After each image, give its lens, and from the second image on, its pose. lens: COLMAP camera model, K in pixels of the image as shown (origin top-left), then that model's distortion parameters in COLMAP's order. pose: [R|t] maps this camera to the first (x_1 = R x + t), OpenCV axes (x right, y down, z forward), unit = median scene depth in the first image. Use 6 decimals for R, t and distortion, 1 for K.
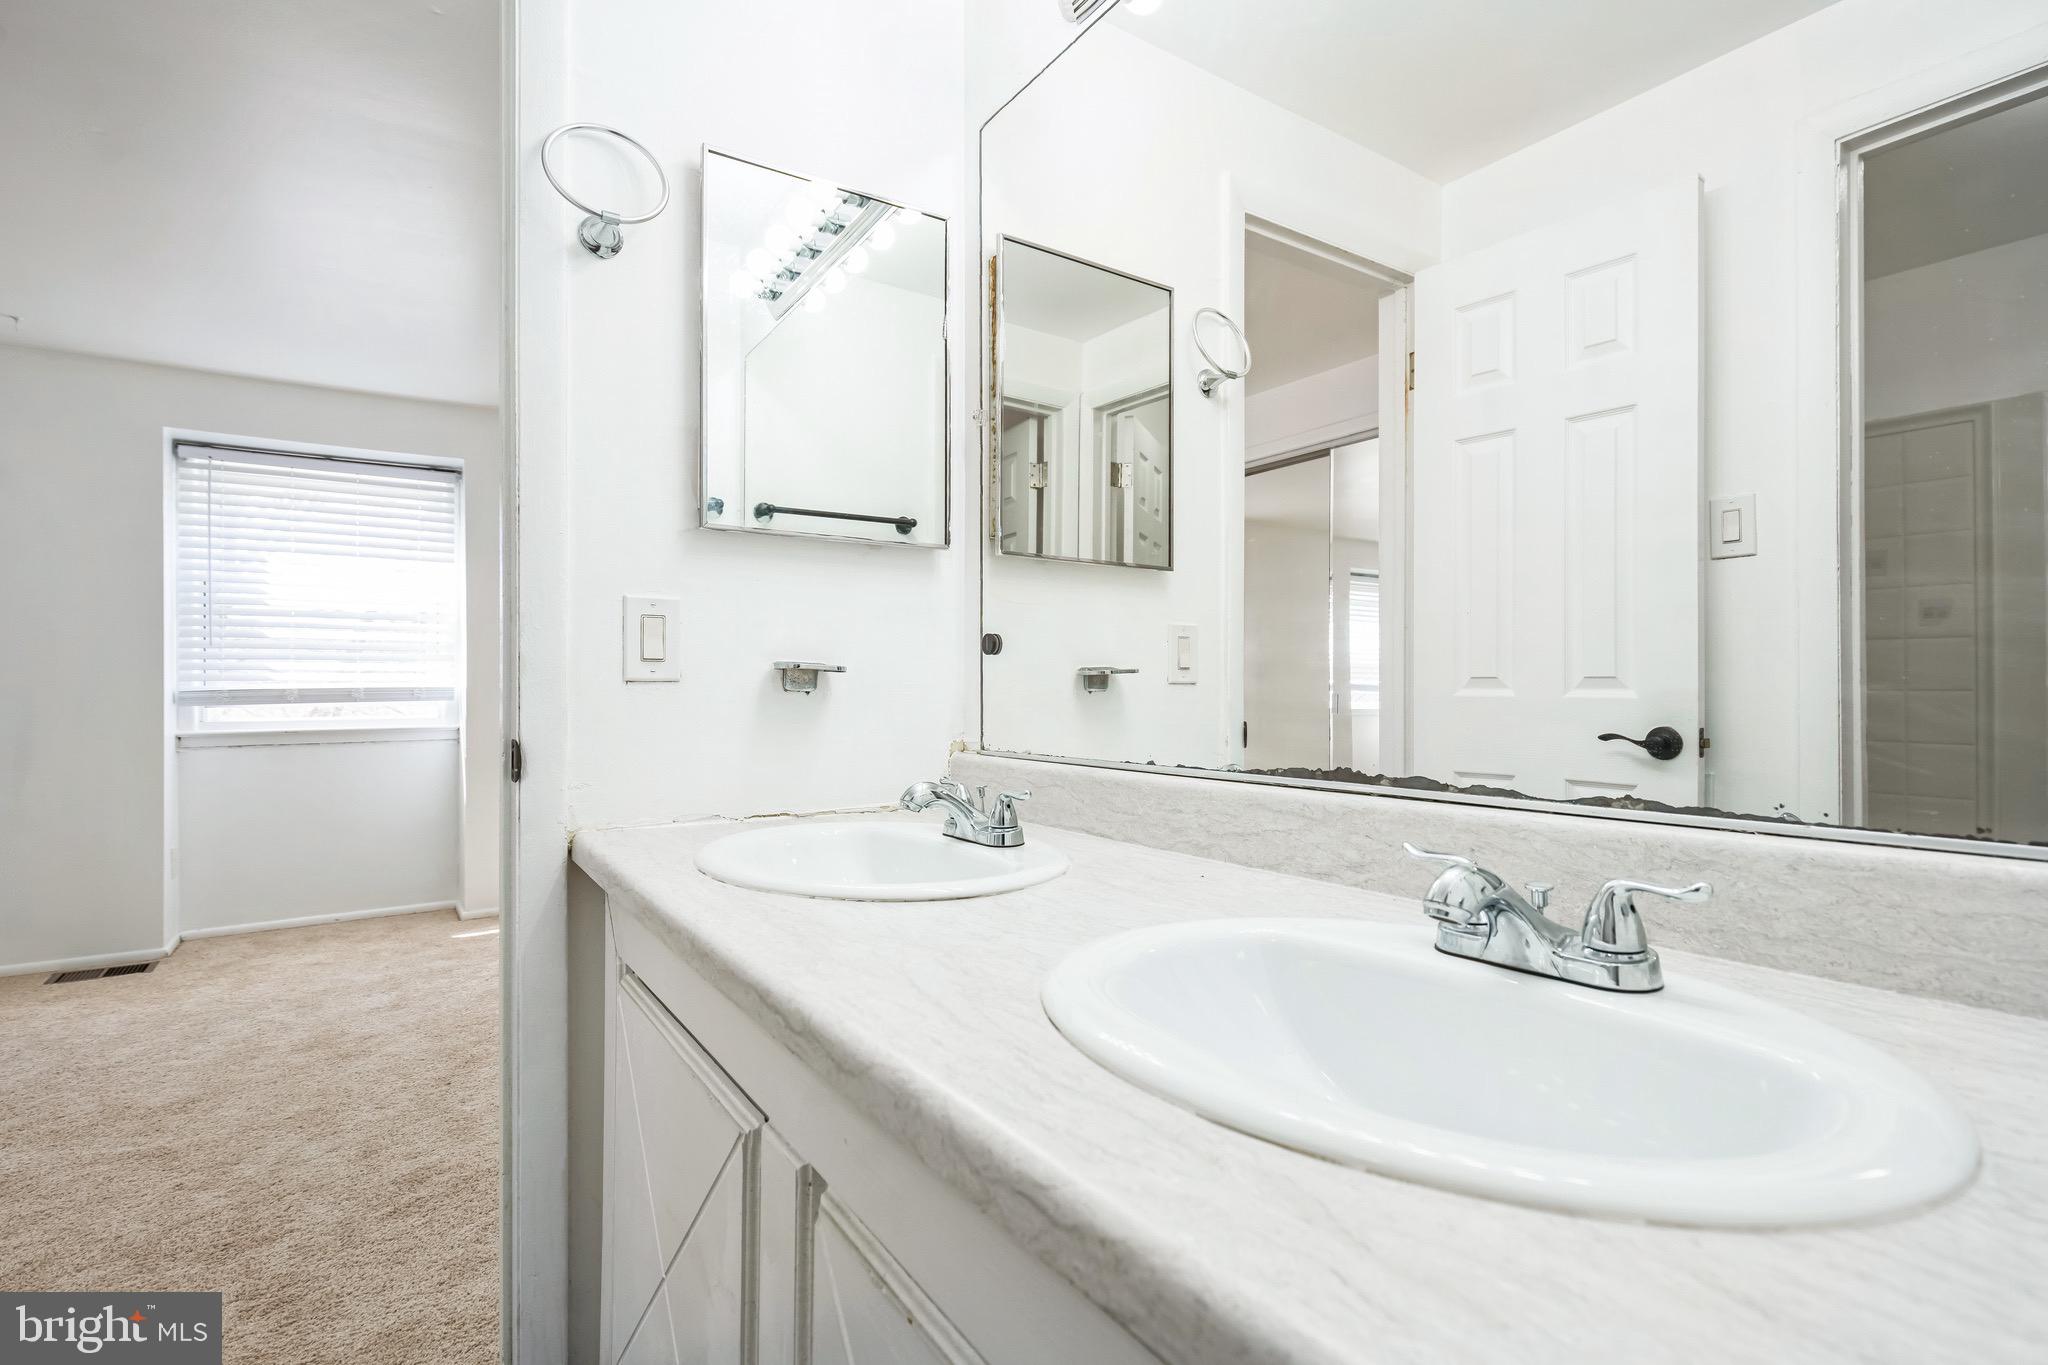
lens RADIAL K [[988.3, 0, 1036.4], [0, 988.3, 687.0], [0, 0, 1]] dist [0.032889, -0.008249]
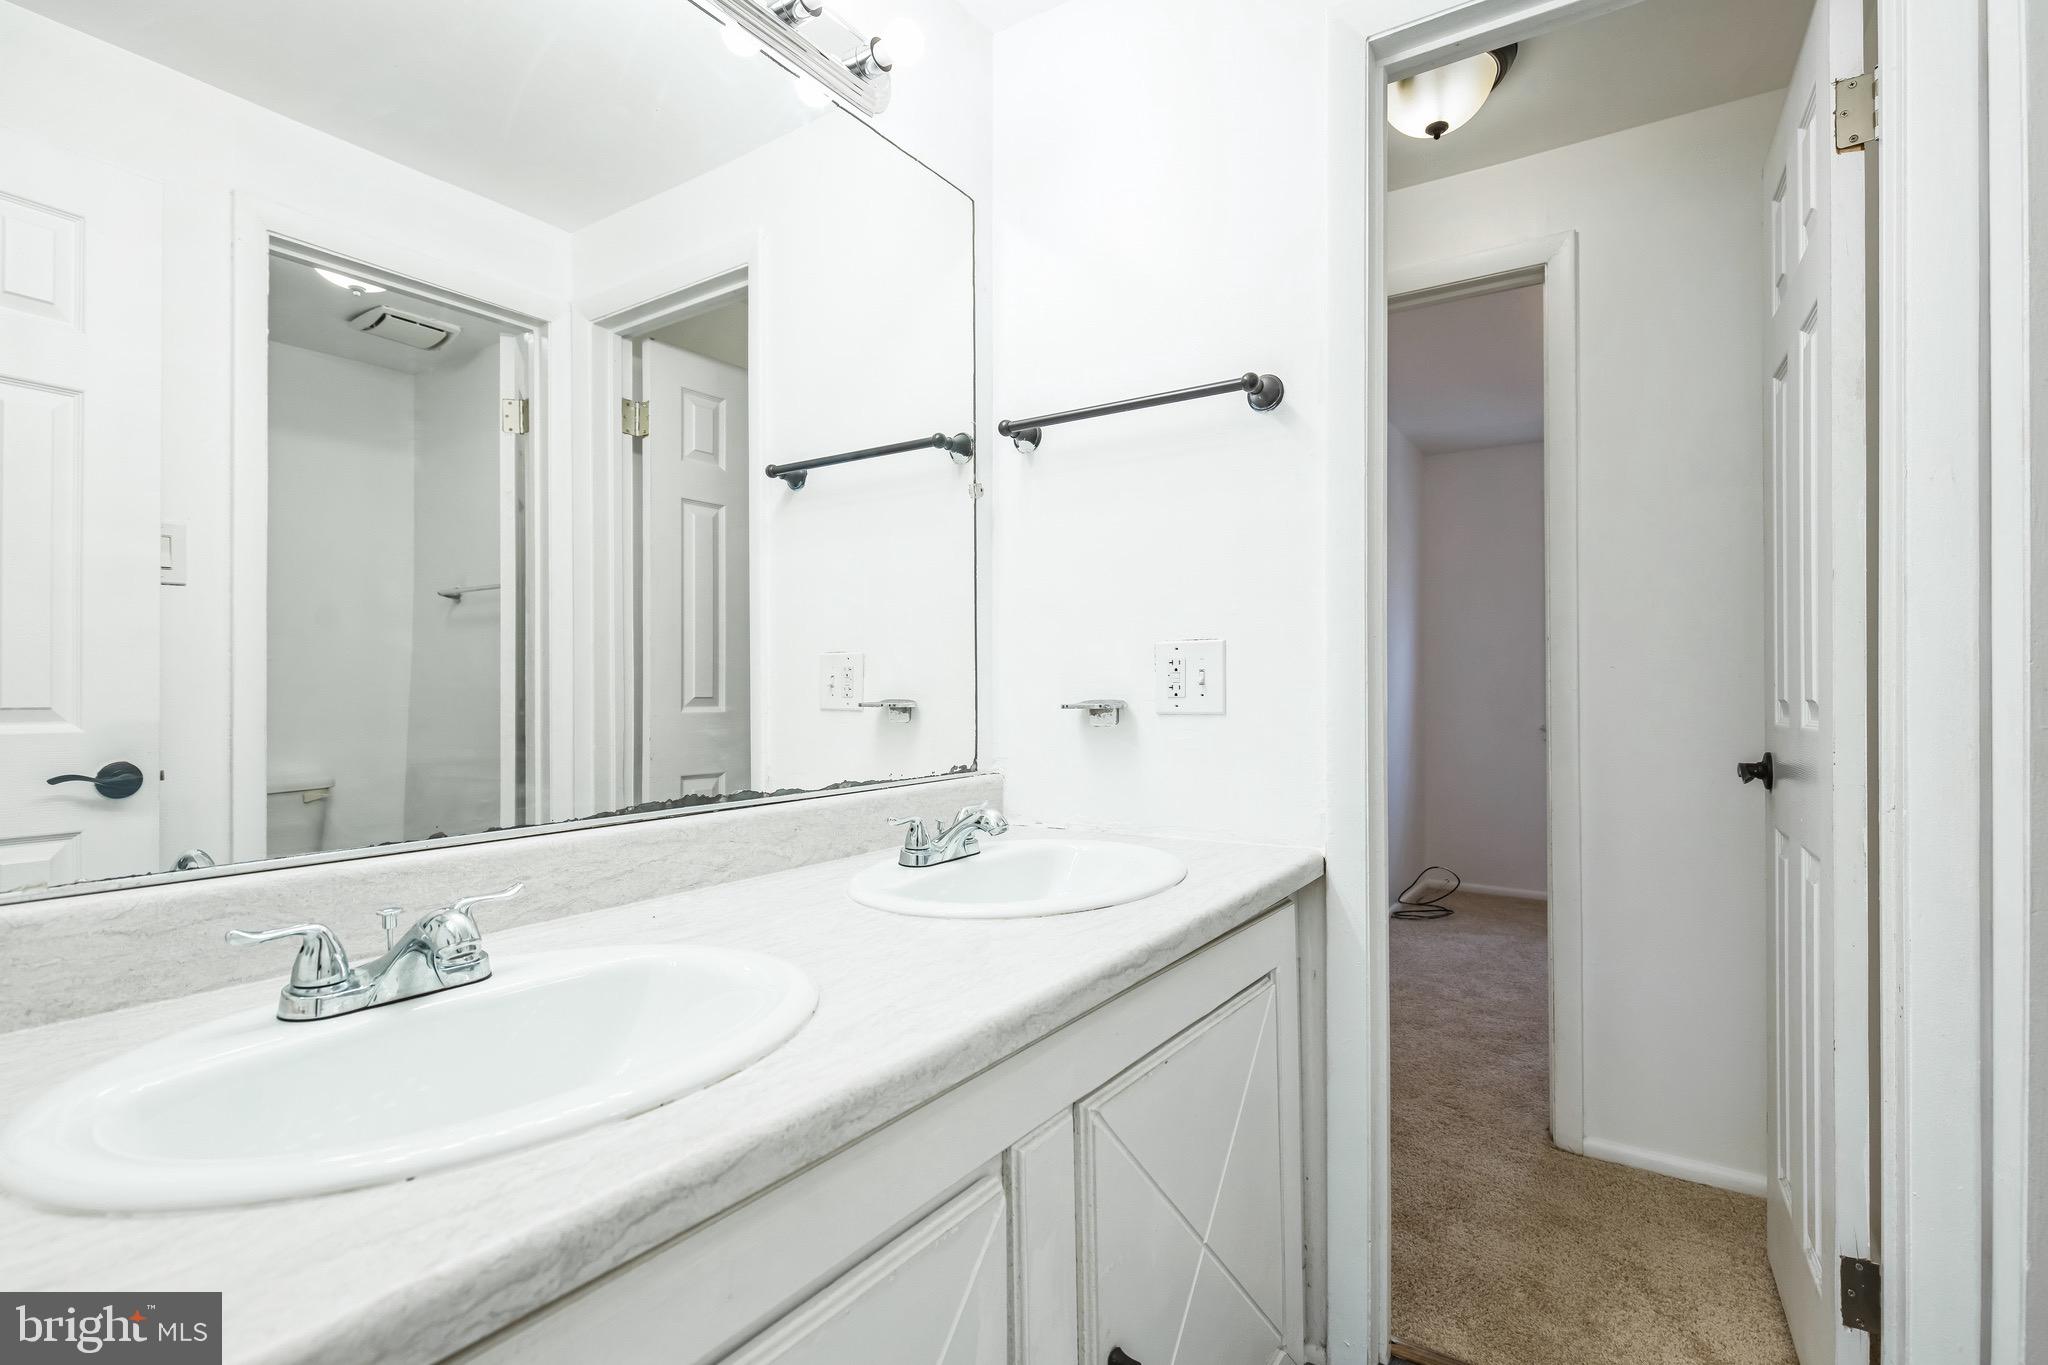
lens RADIAL K [[988.3, 0, 1036.4], [0, 988.3, 687.0], [0, 0, 1]] dist [0.032889, -0.008249]
pose [[-0.394756, 0.005223, 0.918771, -0.958994], [-0.001519, 0.999979, -0.006338, -0.042871], [-0.918785, -0.003898, -0.394740, 1.064153]]
